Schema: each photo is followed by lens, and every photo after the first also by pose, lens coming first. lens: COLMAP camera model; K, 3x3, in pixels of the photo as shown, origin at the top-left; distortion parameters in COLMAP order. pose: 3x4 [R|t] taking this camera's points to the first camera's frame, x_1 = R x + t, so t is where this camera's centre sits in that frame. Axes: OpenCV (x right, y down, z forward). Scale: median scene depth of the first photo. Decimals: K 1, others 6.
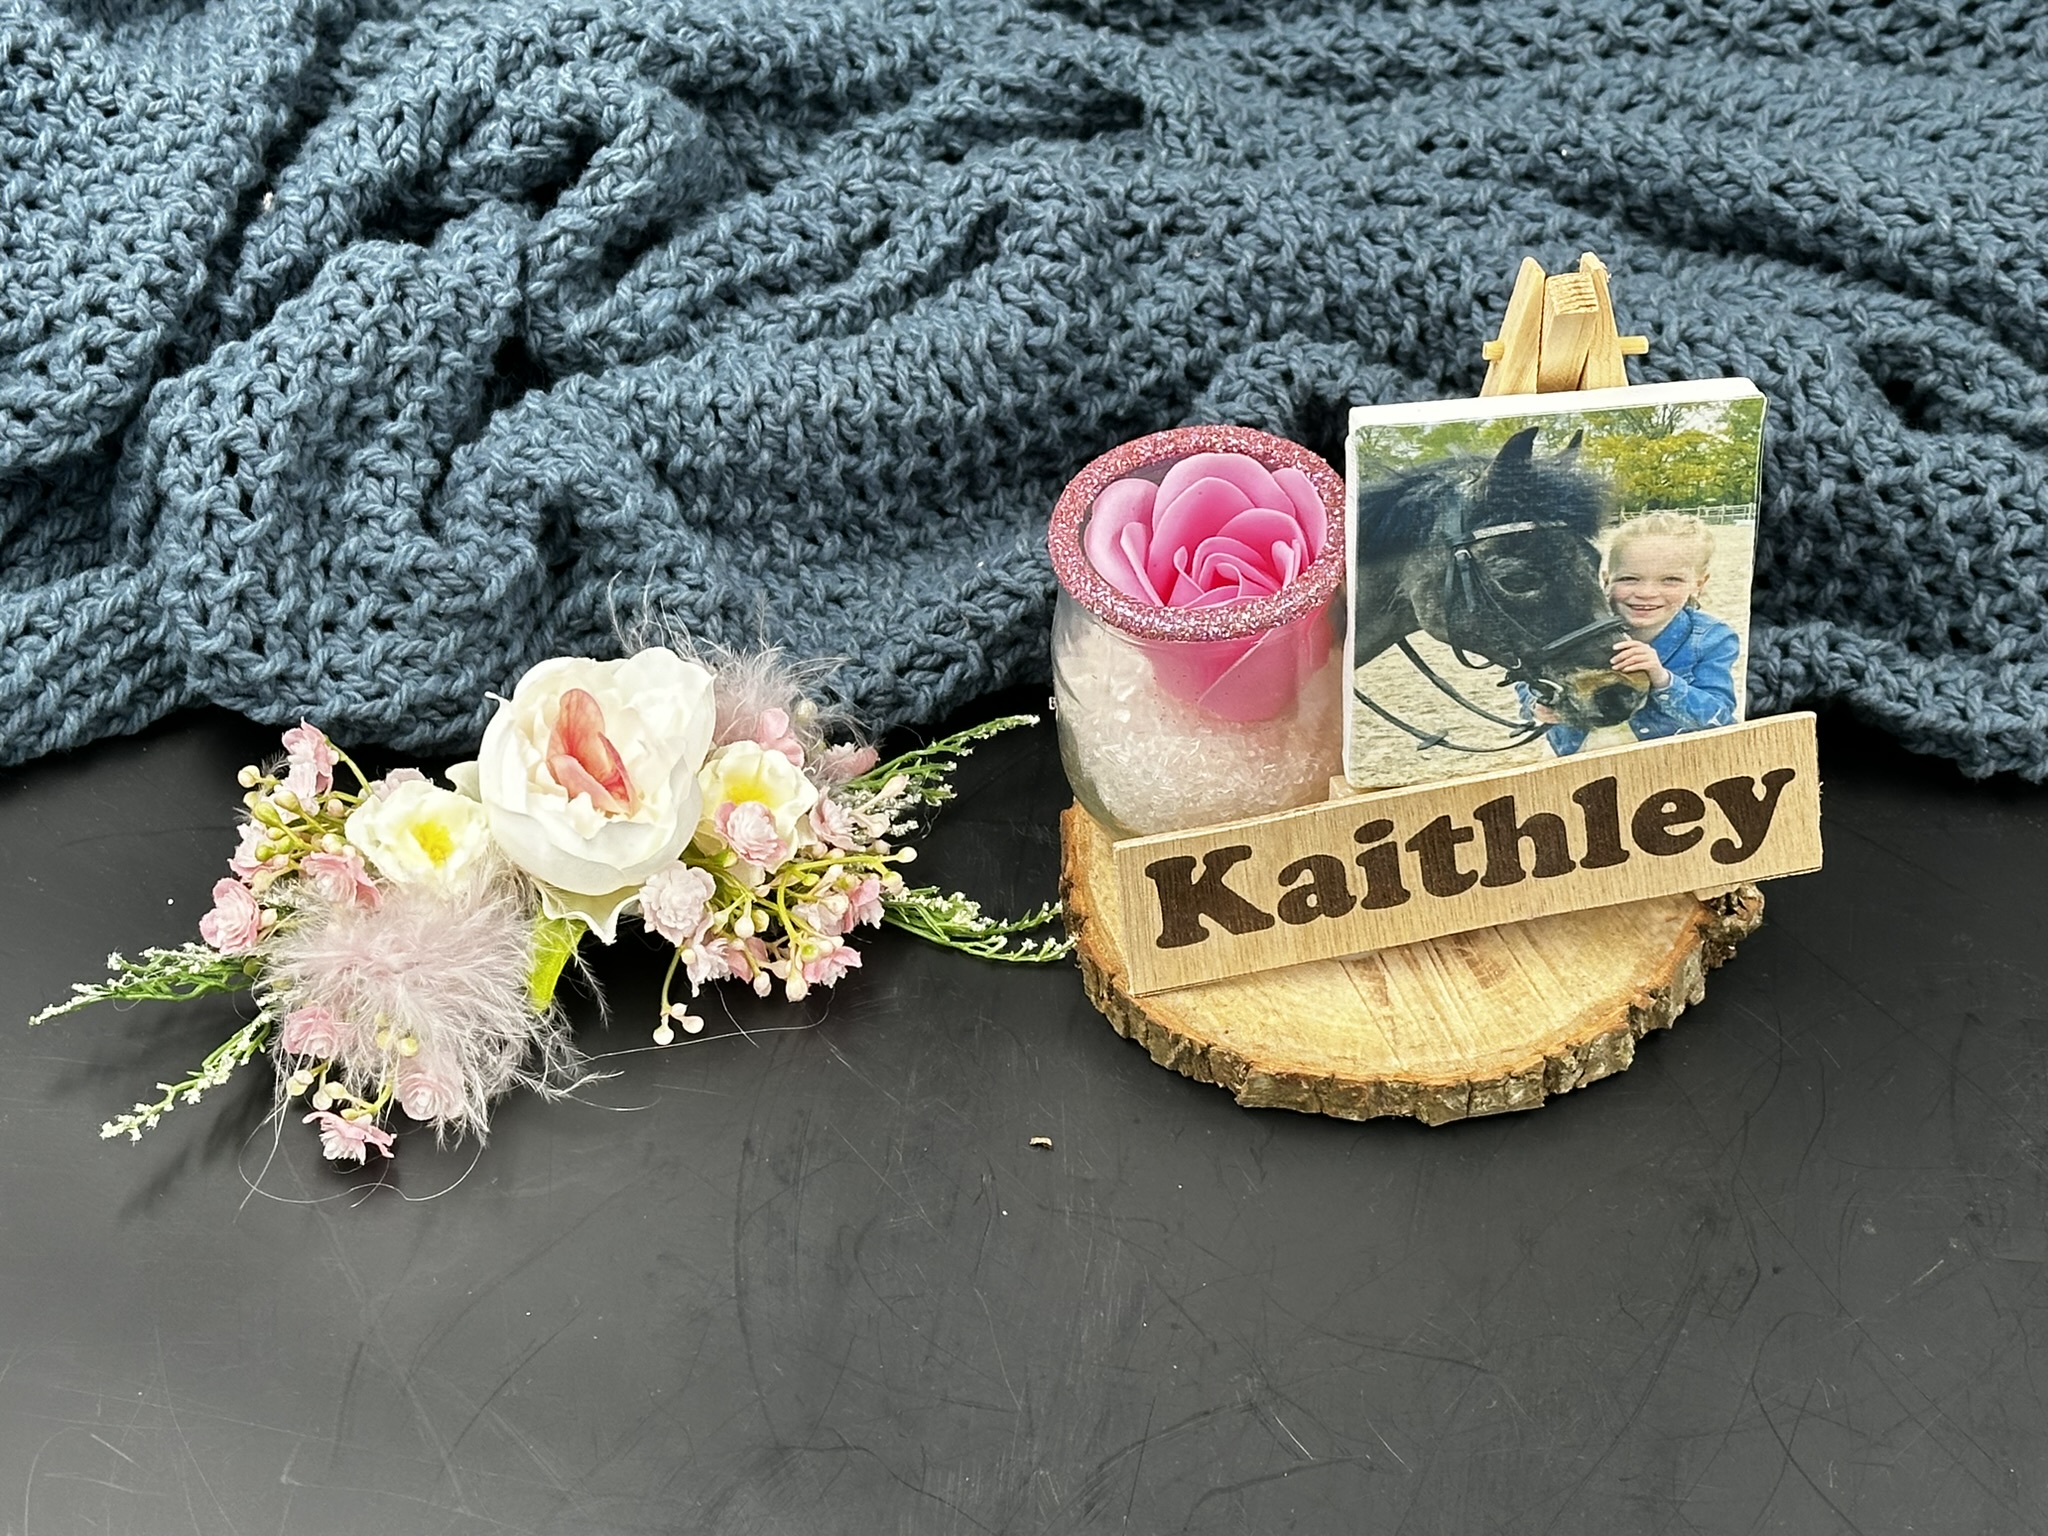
lens RADIAL K [[4177.7, 0, 1032.4], [0, 4177.7, 767.2], [0, 0, 1]] dist [0.160576, 0.280854]
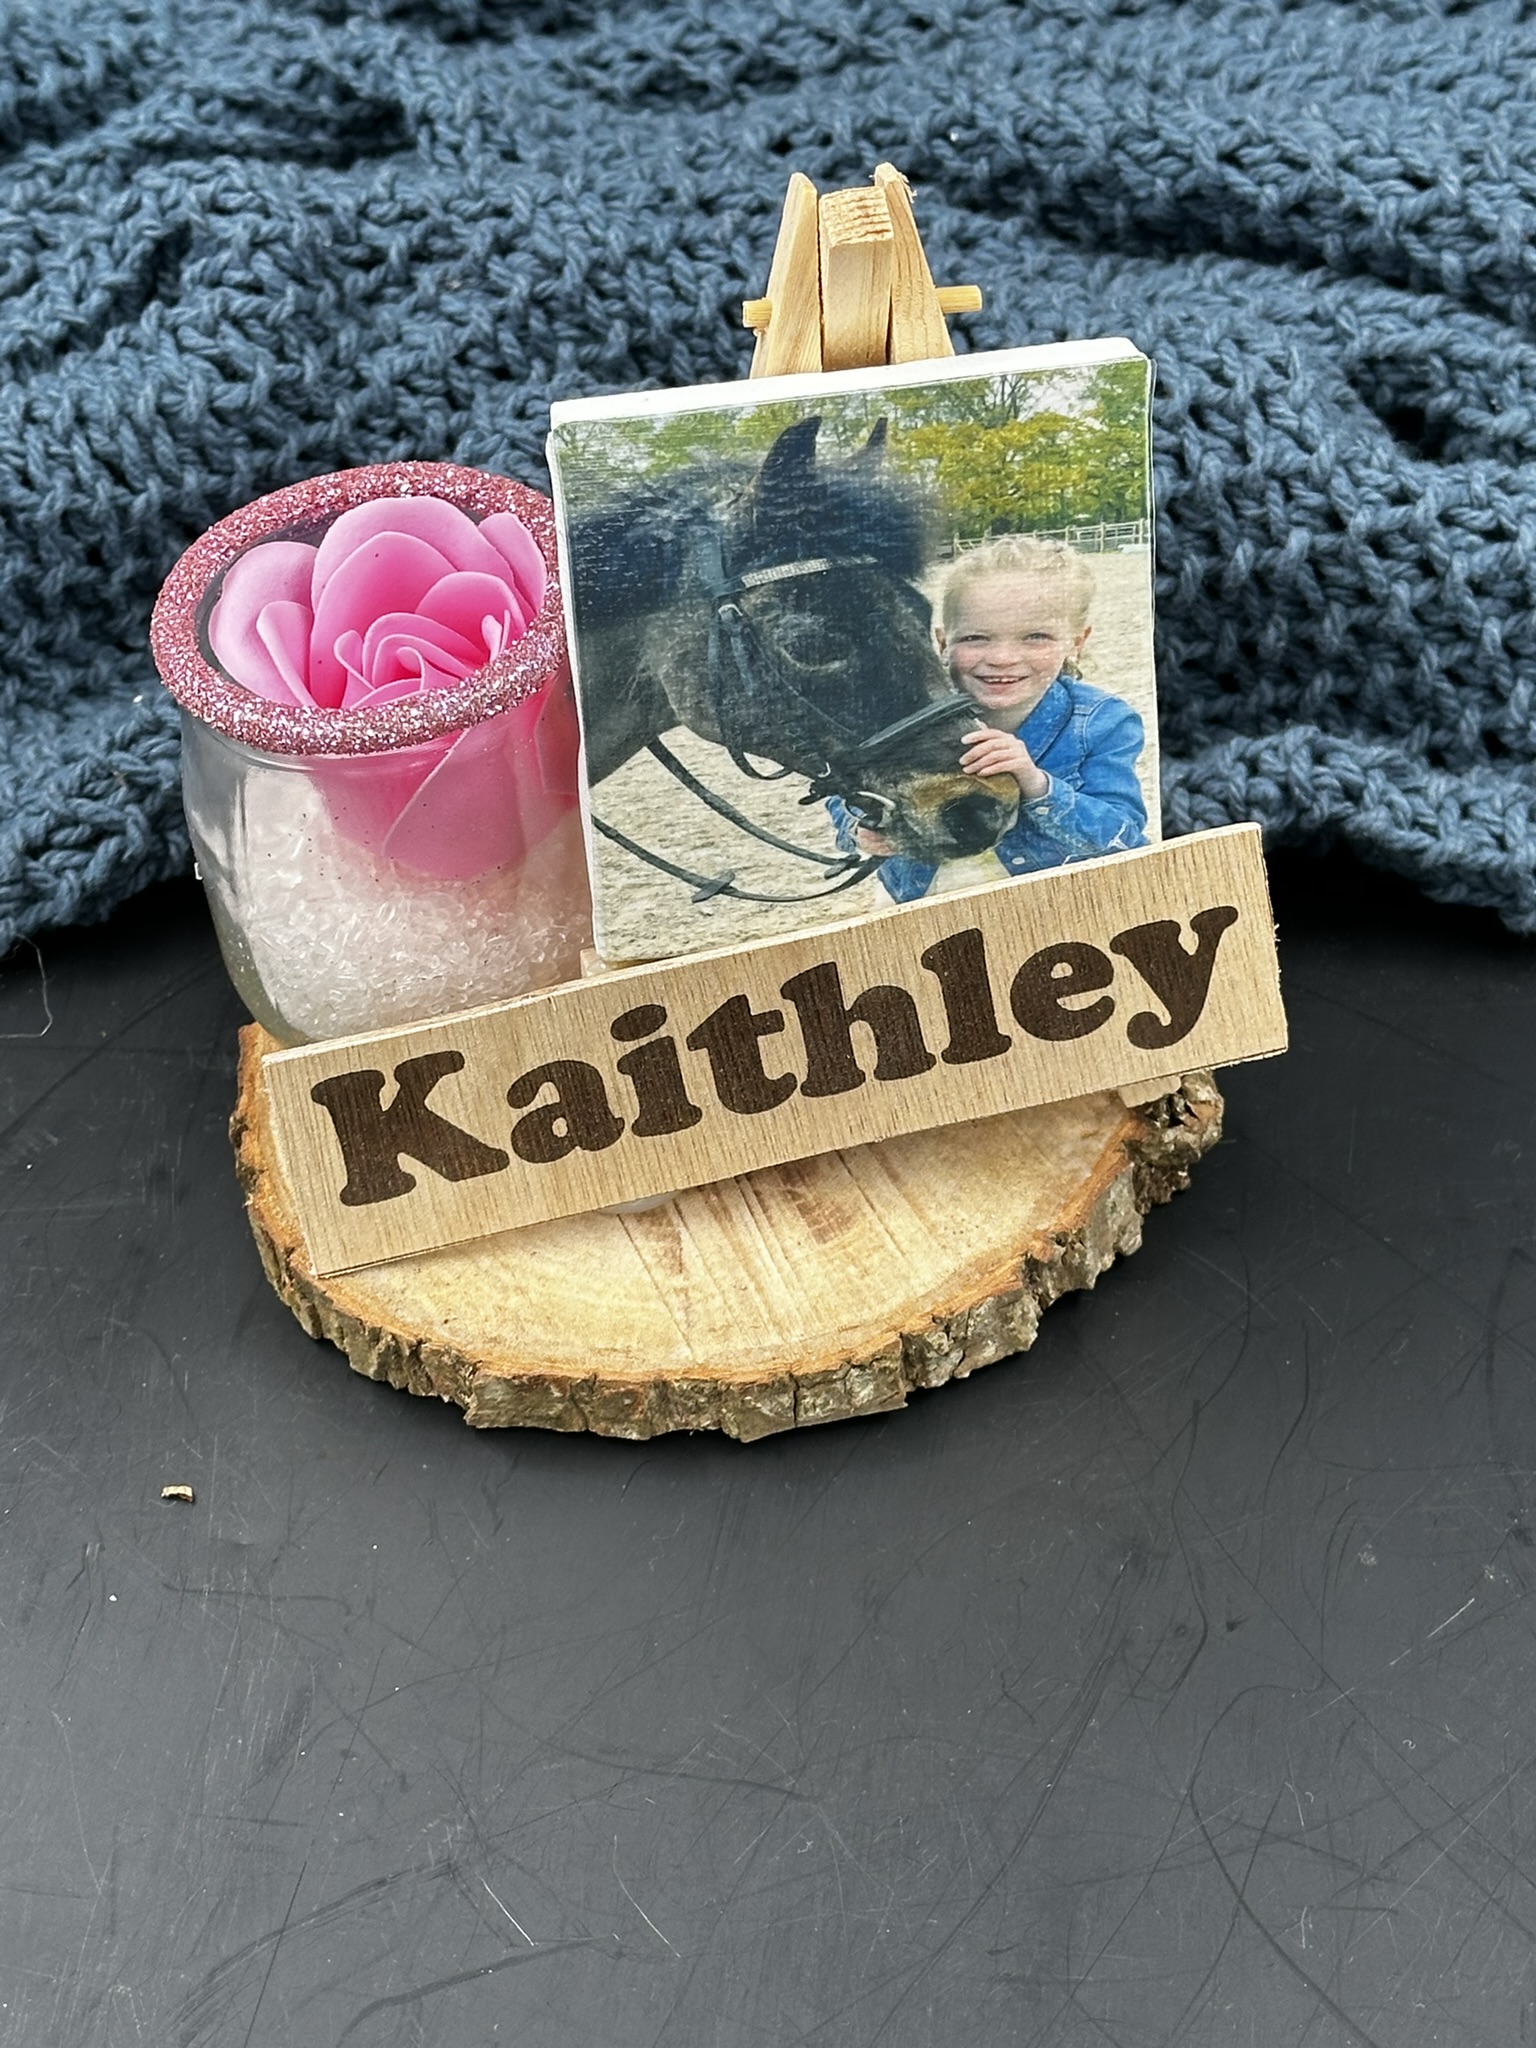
lens RADIAL K [[4177.7, 0, 762.9], [0, 4177.7, 1019.2], [0, 0, 1]] dist [0.160576, 0.280854]
pose [[0.998839, -0.047062, -0.010321, 0.095493], [0.046729, 0.998444, -0.030418, 0.032225], [0.011737, 0.029900, 0.999484, 0.264187]]
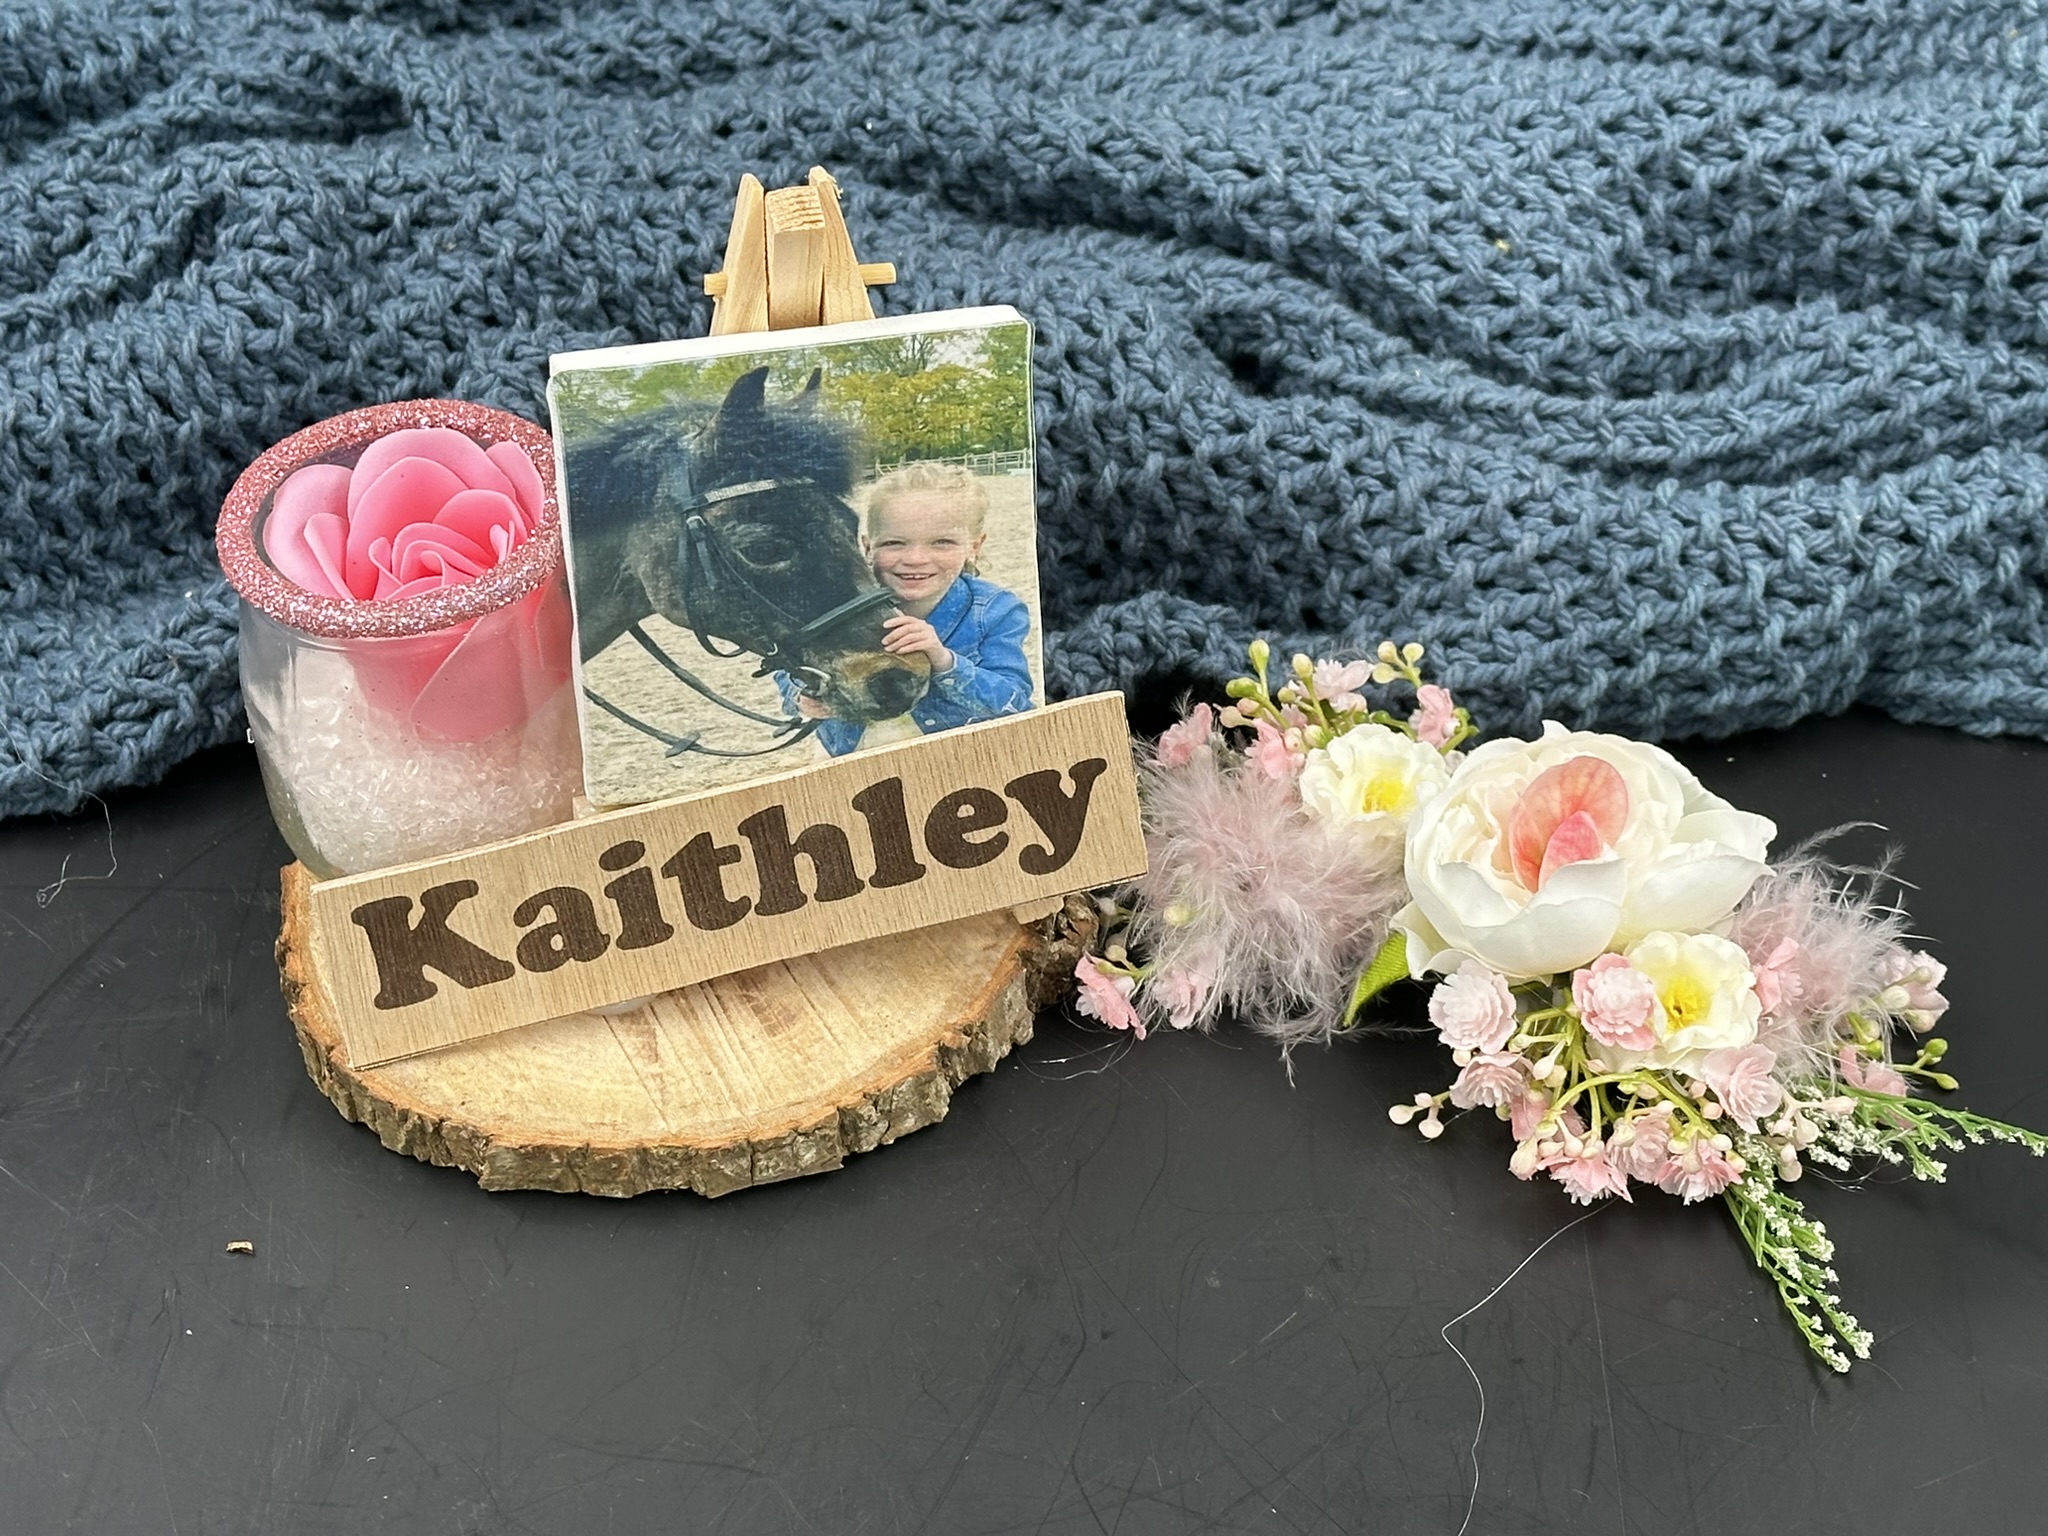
lens RADIAL K [[4177.7, 0, 1032.4], [0, 4177.7, 767.2], [0, 0, 1]] dist [0.160576, 0.280854]
pose [[0.995620, -0.053926, 0.076367, 0.087887], [0.058731, 0.996338, -0.062138, 0.048338], [-0.072737, 0.066351, 0.995142, 0.122497]]
